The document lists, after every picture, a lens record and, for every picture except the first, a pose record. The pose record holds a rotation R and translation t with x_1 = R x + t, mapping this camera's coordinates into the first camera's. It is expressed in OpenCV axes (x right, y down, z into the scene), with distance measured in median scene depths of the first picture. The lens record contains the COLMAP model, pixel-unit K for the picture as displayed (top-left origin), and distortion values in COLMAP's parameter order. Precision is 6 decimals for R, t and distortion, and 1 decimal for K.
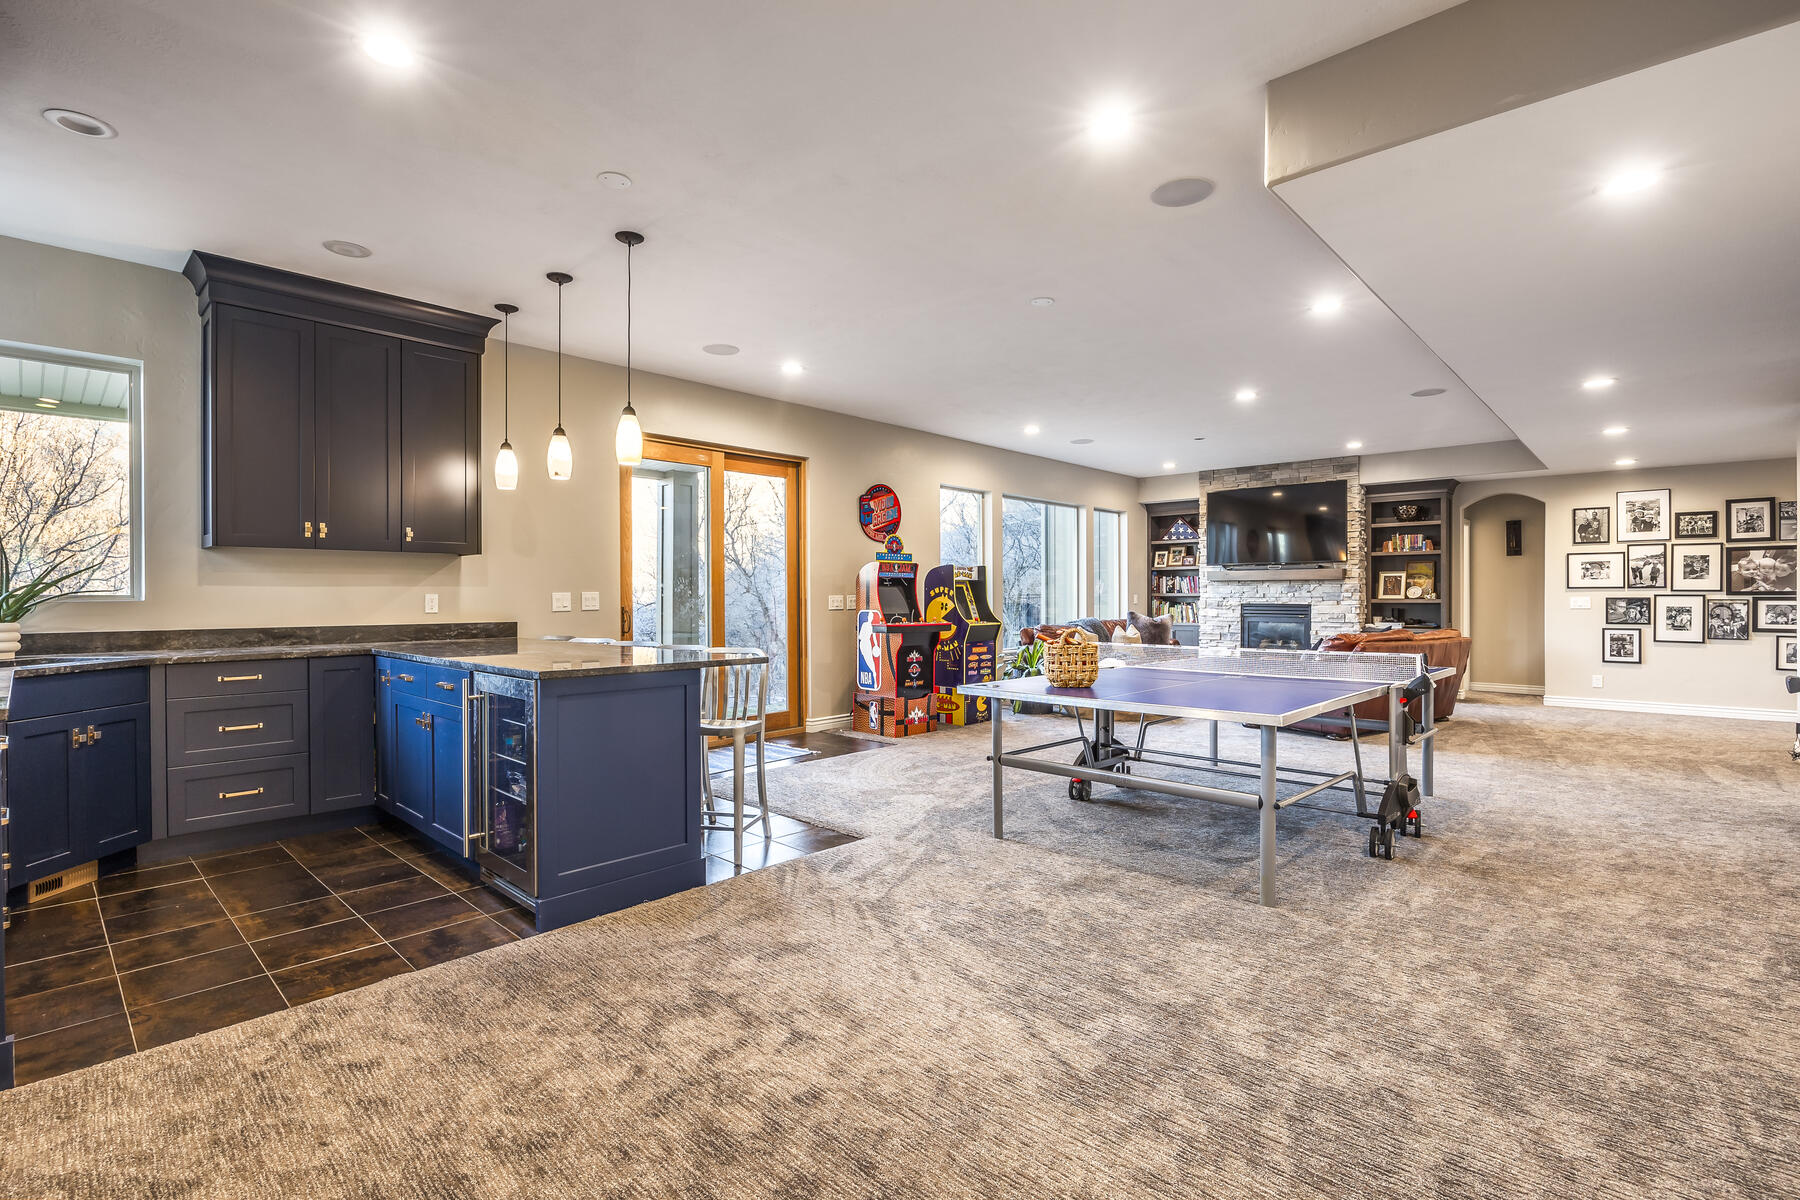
lens RADIAL K [[820.4, 0, 880.7], [0, 820.4, 592.8], [0, 0, 1]] dist [-0.020006, 0.001606]
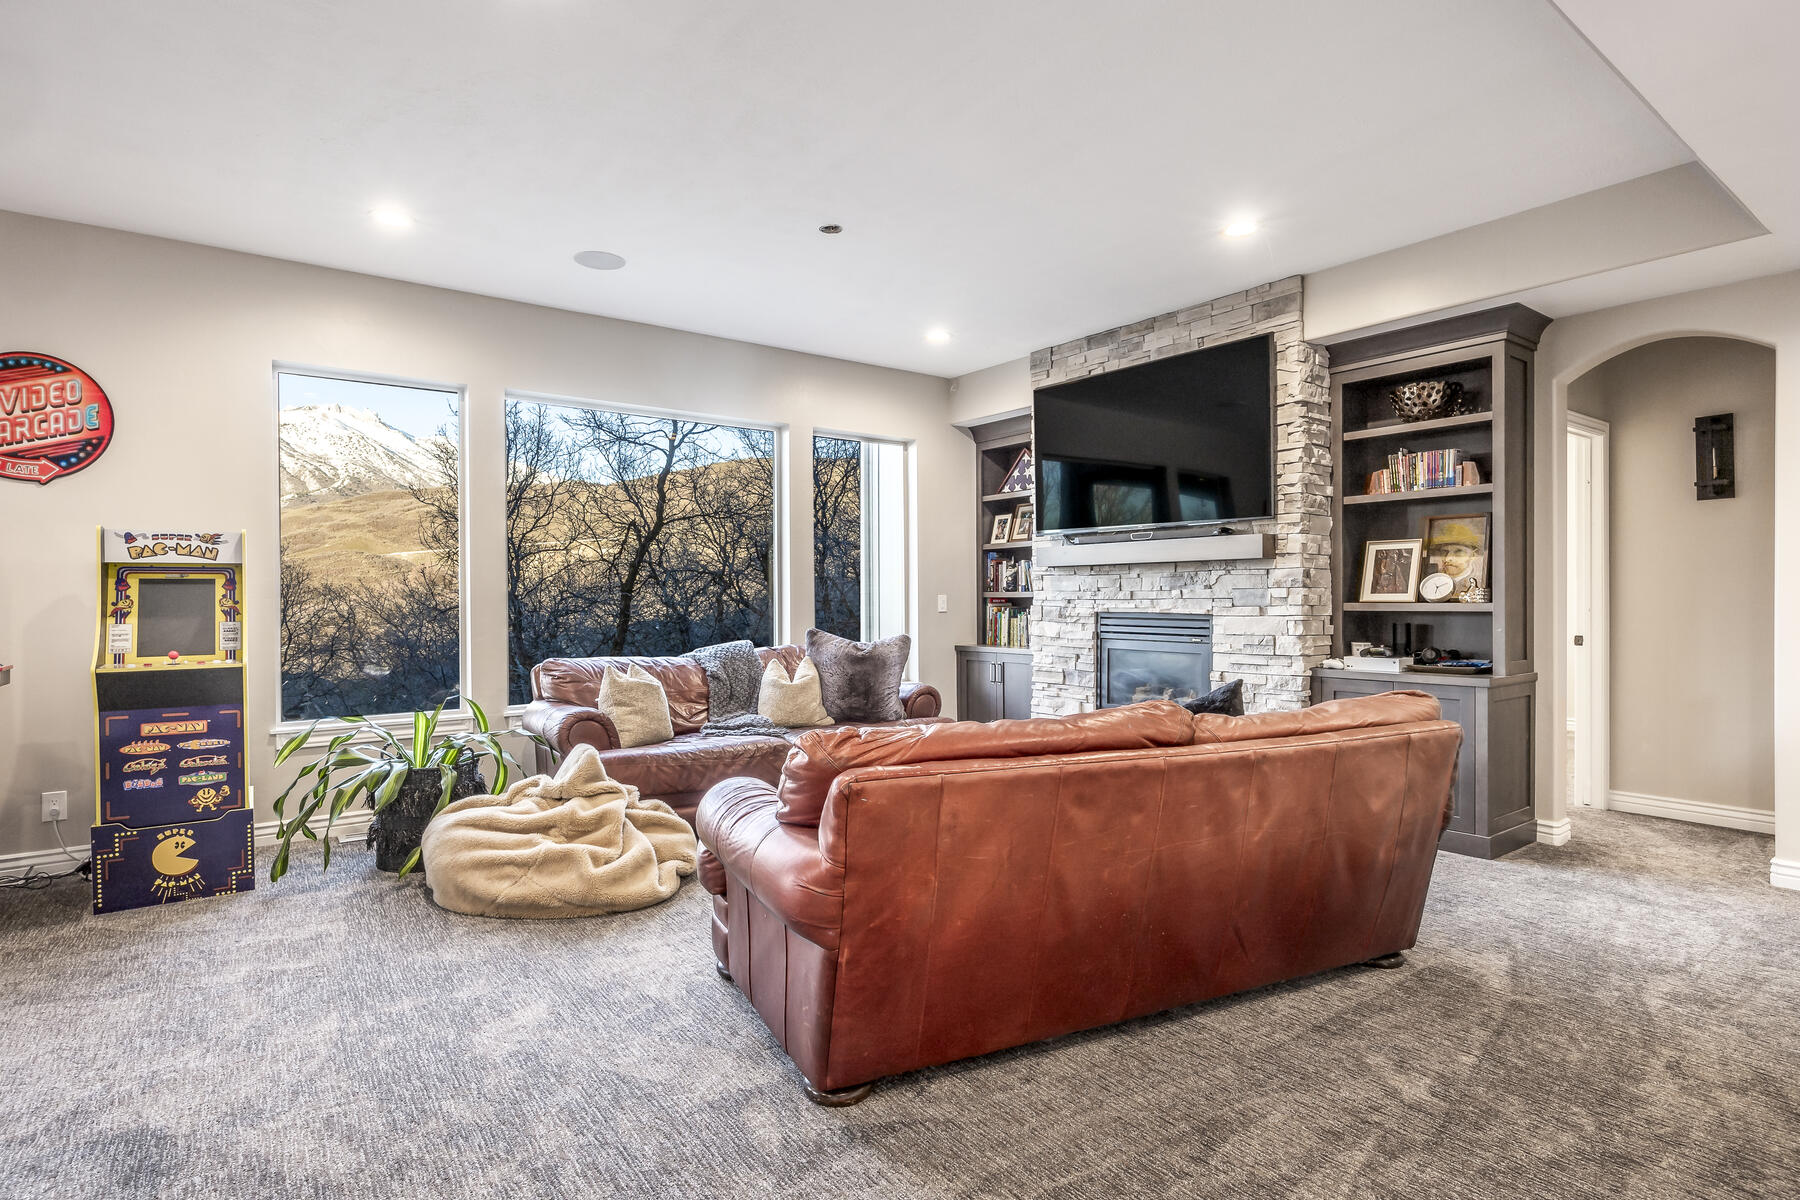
lens RADIAL K [[909.6, 0, 914.0], [0, 909.6, 613.2], [0, 0, 1]] dist [-0.006200, -0.001527]
pose [[0.986926, -0.000783, -0.161174, 0.455510], [0.004510, 0.999731, 0.022763, 0.000959], [0.161113, -0.023193, 0.986663, 0.479609]]
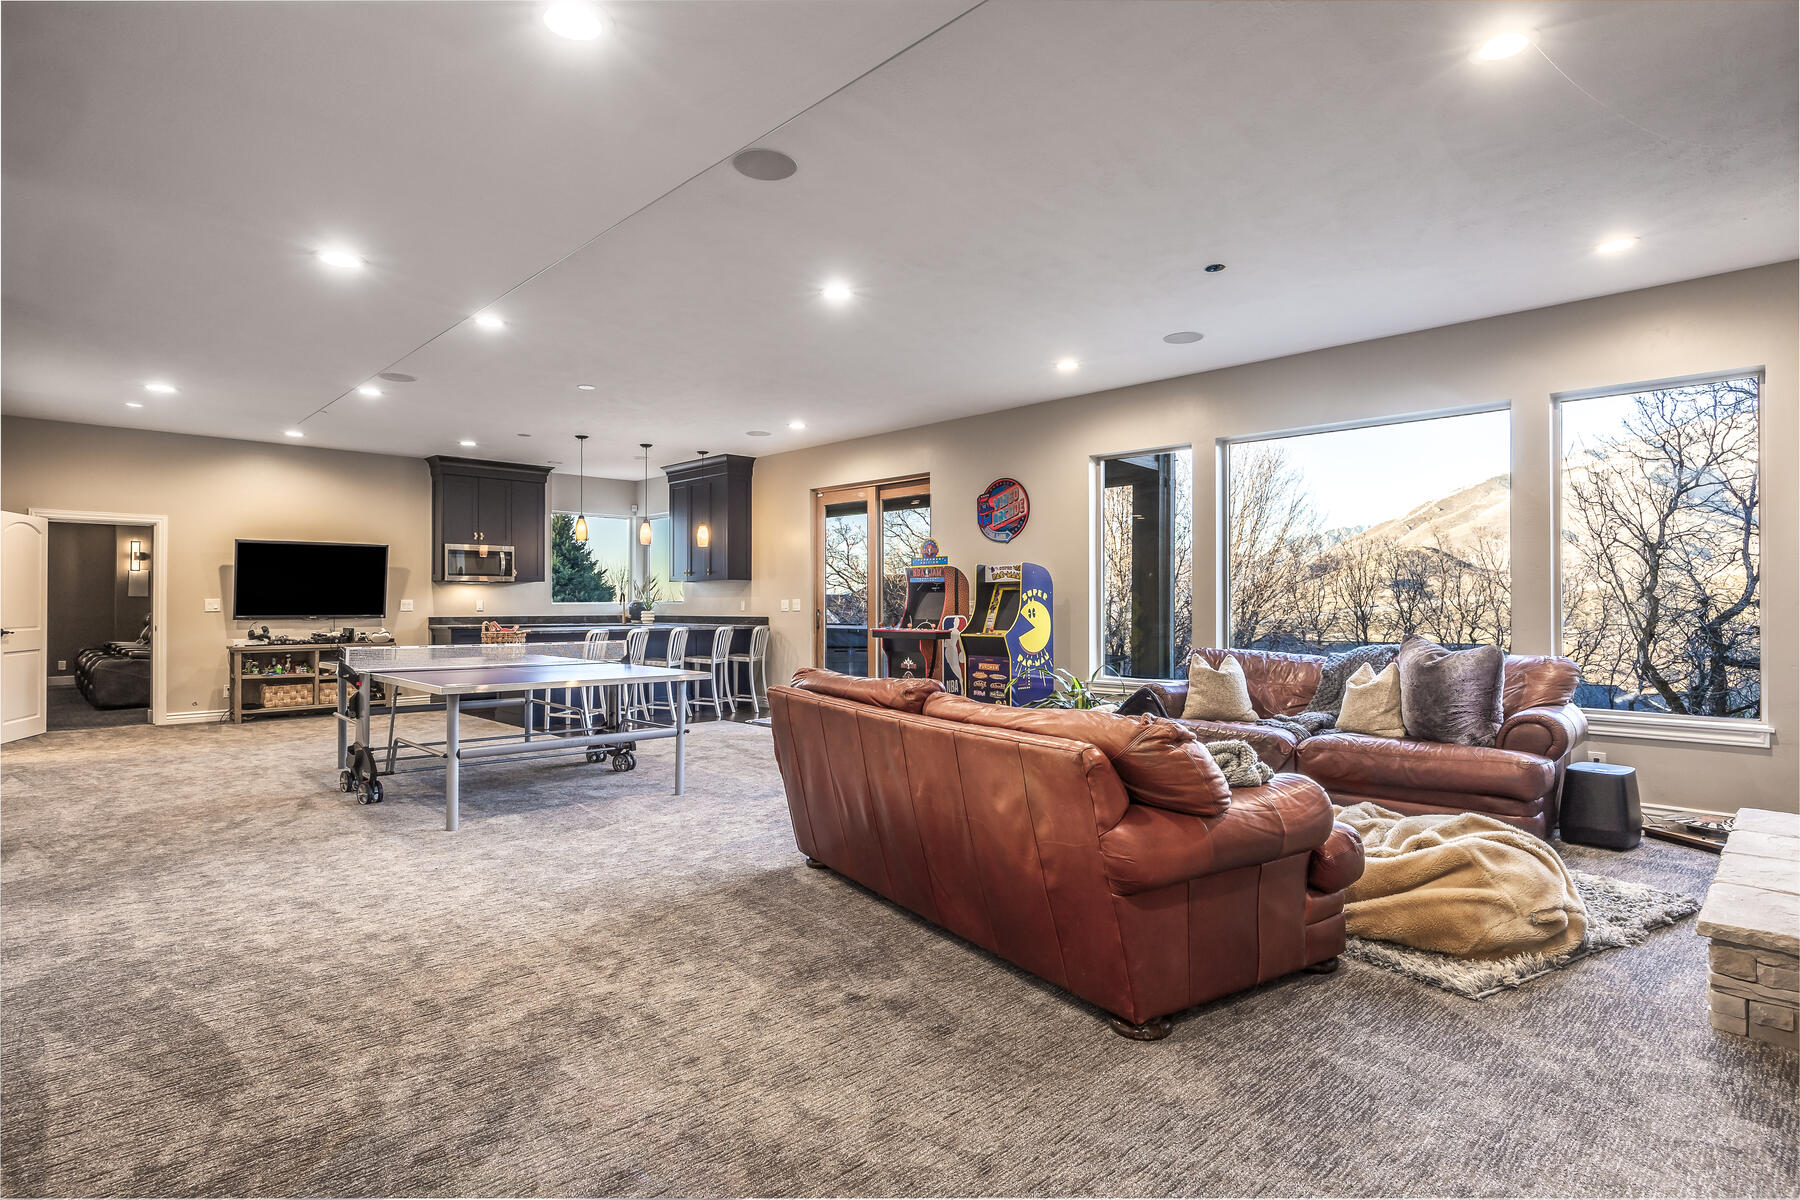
lens RADIAL K [[909.6, 0, 900.2], [0, 909.6, 601.2], [0, 0, 1]] dist [-0.006200, -0.001527]
pose [[-0.023935, -0.000351, -0.999713, 0.821872], [0.005472, 0.999985, -0.000482, 0.002895], [0.999699, -0.005482, -0.023933, 0.743088]]
